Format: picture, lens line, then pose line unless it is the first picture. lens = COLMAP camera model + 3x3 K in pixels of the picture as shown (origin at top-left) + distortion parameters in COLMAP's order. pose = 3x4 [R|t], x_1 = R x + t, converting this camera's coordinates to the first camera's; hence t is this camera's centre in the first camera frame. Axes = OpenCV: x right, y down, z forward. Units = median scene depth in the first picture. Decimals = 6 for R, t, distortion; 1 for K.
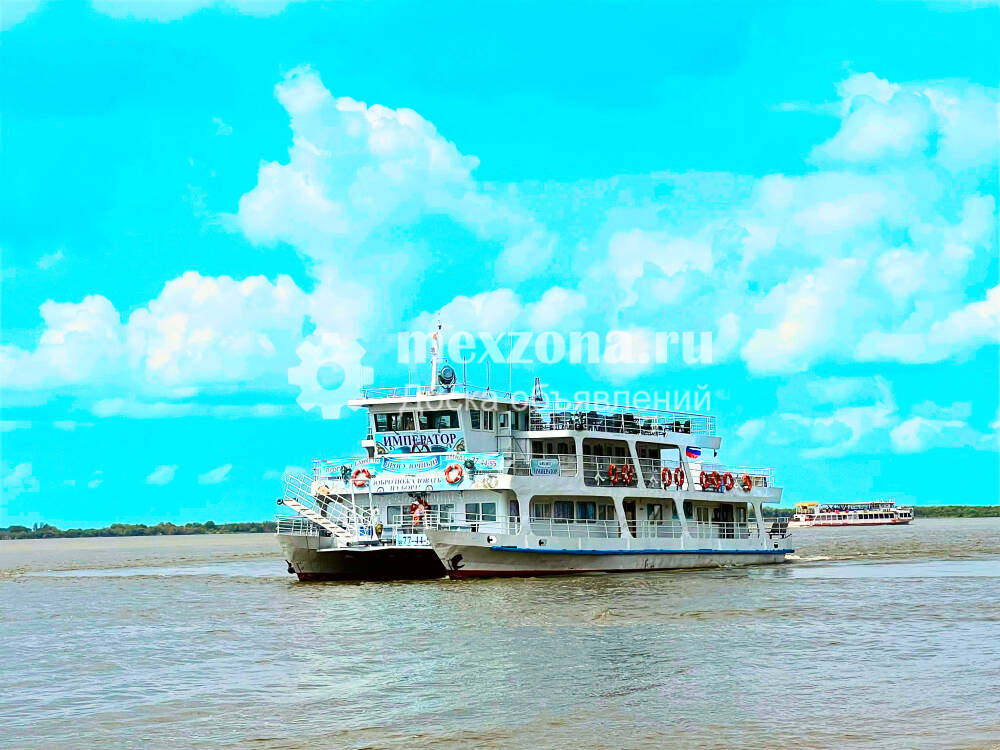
lens RADIAL K [[2561.1, 0, 499.3], [0, 2561.1, 374.2], [0, 0, 1]] dist [-0.518423, 0.000000]
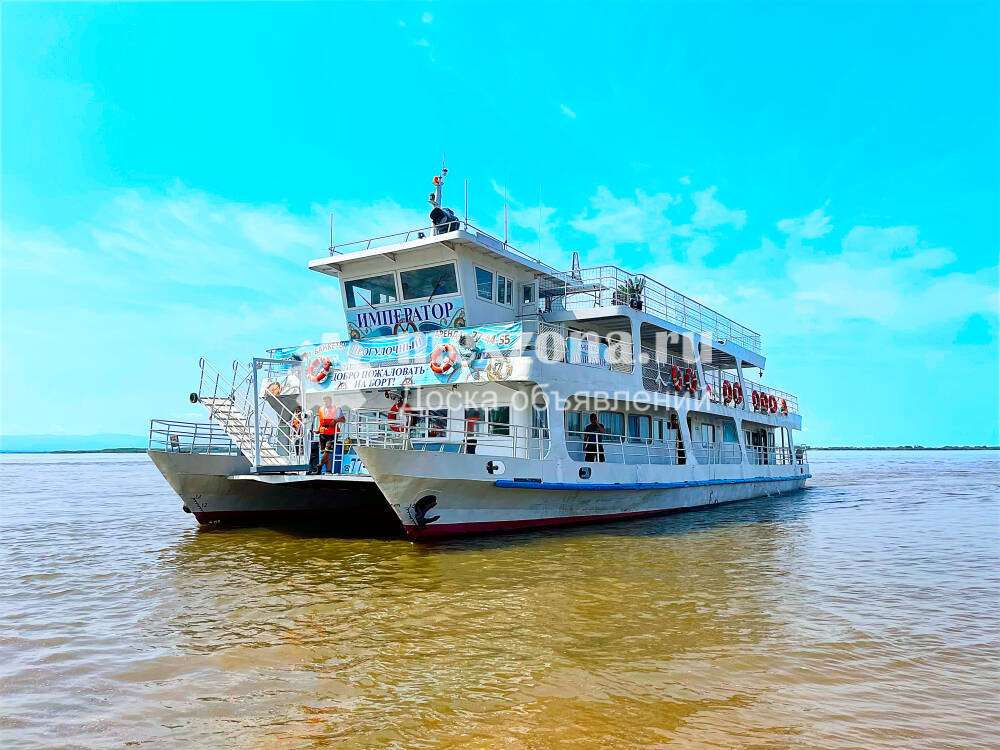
lens RADIAL K [[756.3, 0, 496.6], [0, 756.3, 375.3], [0, 0, 1]] dist [0.006113, 0.000506]
pose [[0.997244, 0.013248, -0.073003, 0.008631], [-0.015904, 0.999228, -0.035925, 0.048904], [0.072471, 0.036987, 0.996684, 0.807393]]
